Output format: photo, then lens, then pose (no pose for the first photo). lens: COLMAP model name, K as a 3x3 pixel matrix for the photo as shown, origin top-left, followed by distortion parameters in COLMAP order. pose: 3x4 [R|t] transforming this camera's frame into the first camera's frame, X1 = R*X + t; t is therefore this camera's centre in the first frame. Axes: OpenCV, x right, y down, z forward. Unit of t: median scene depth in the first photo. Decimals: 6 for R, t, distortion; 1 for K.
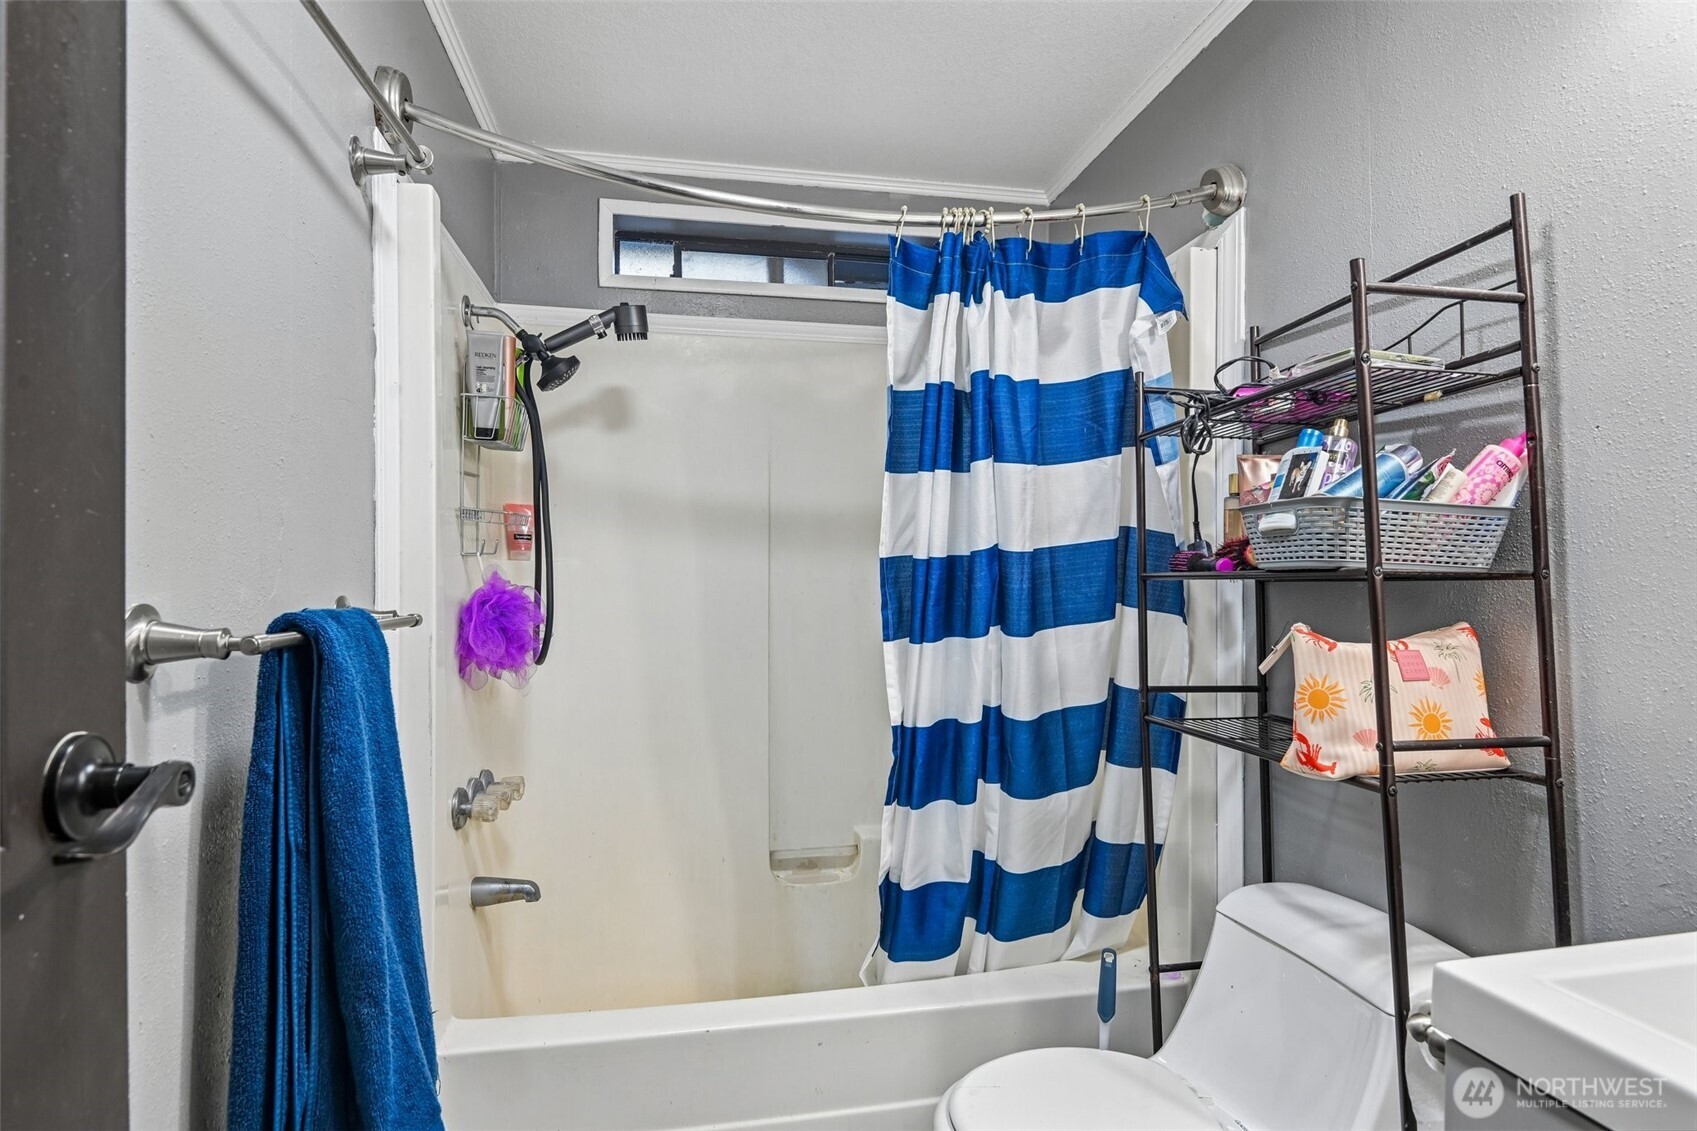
lens RADIAL K [[934.3, 0, 853.8], [0, 934.3, 579.6], [0, 0, 1]] dist [-0.001612, -0.000390]
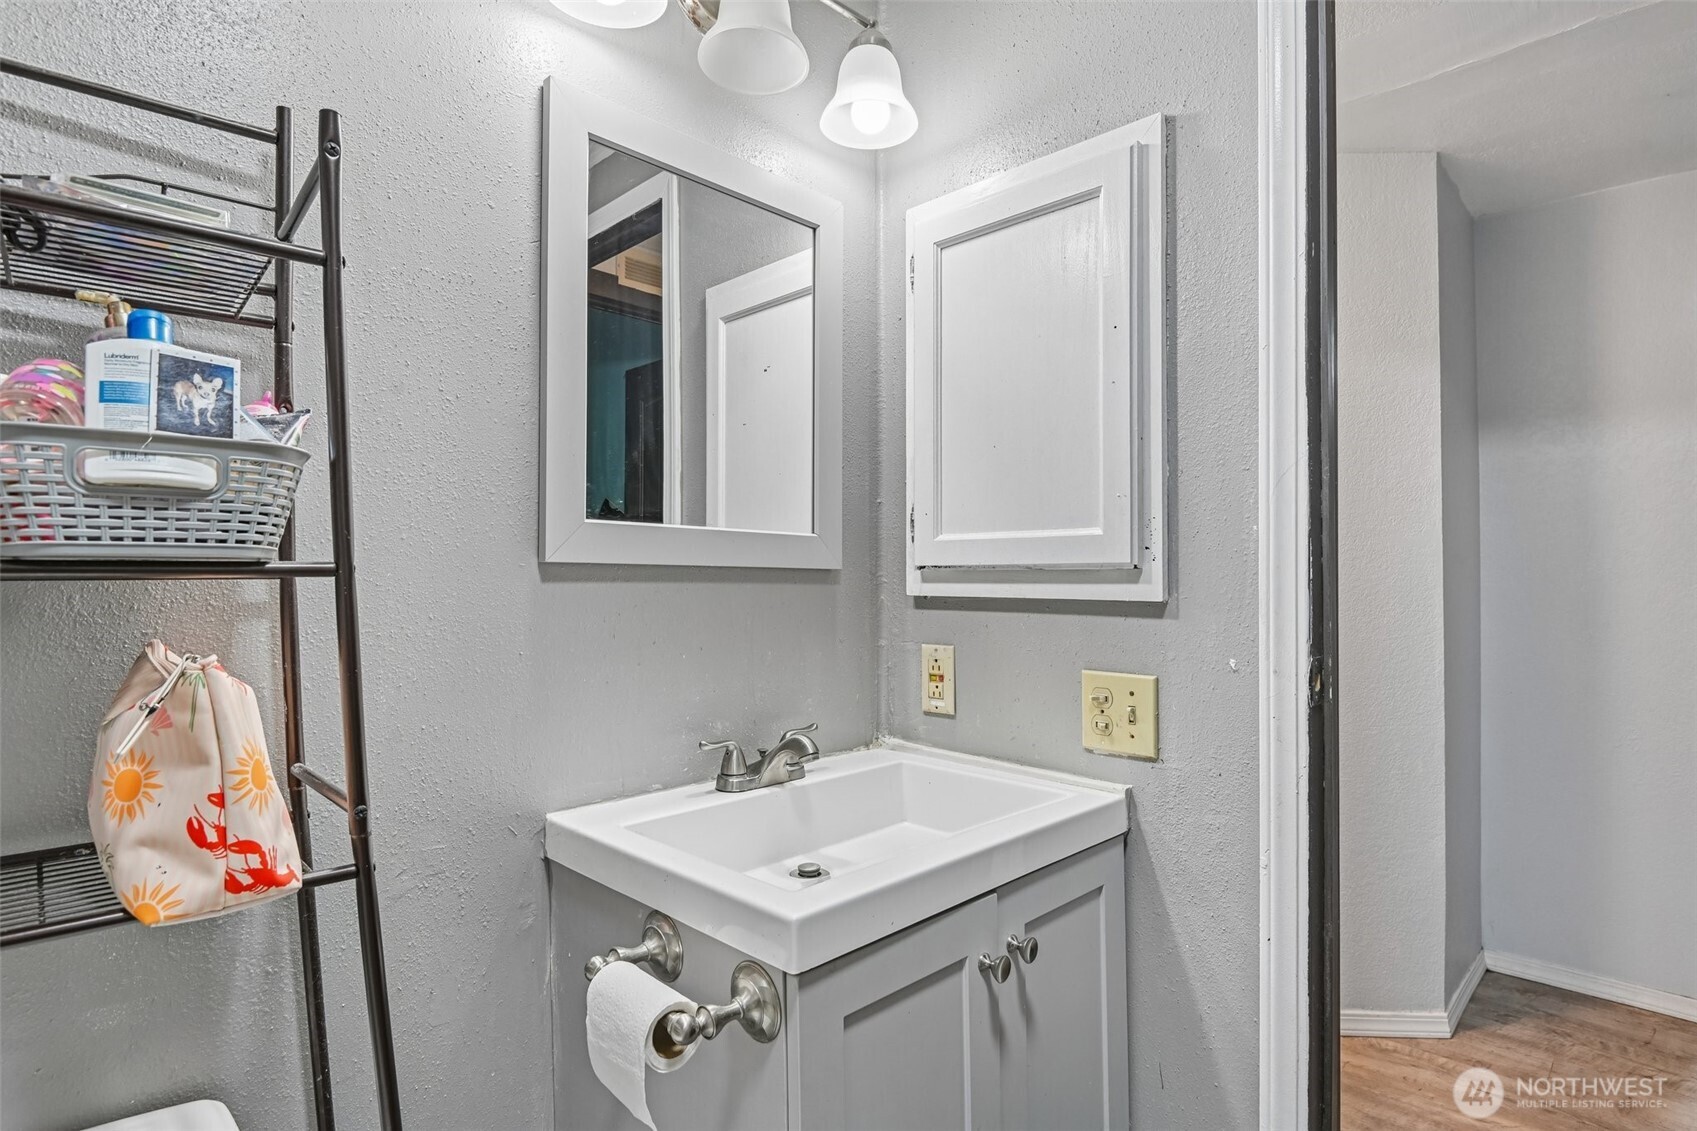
lens RADIAL K [[878.0, 0, 846.4], [0, 878.0, 575.6], [0, 0, 1]] dist [-0.000880, -0.000349]
pose [[-0.549453, 0.006047, 0.835502, -0.190323], [-0.001428, 0.999966, -0.008177, 0.001943], [-0.835523, -0.005685, -0.549426, 0.966318]]
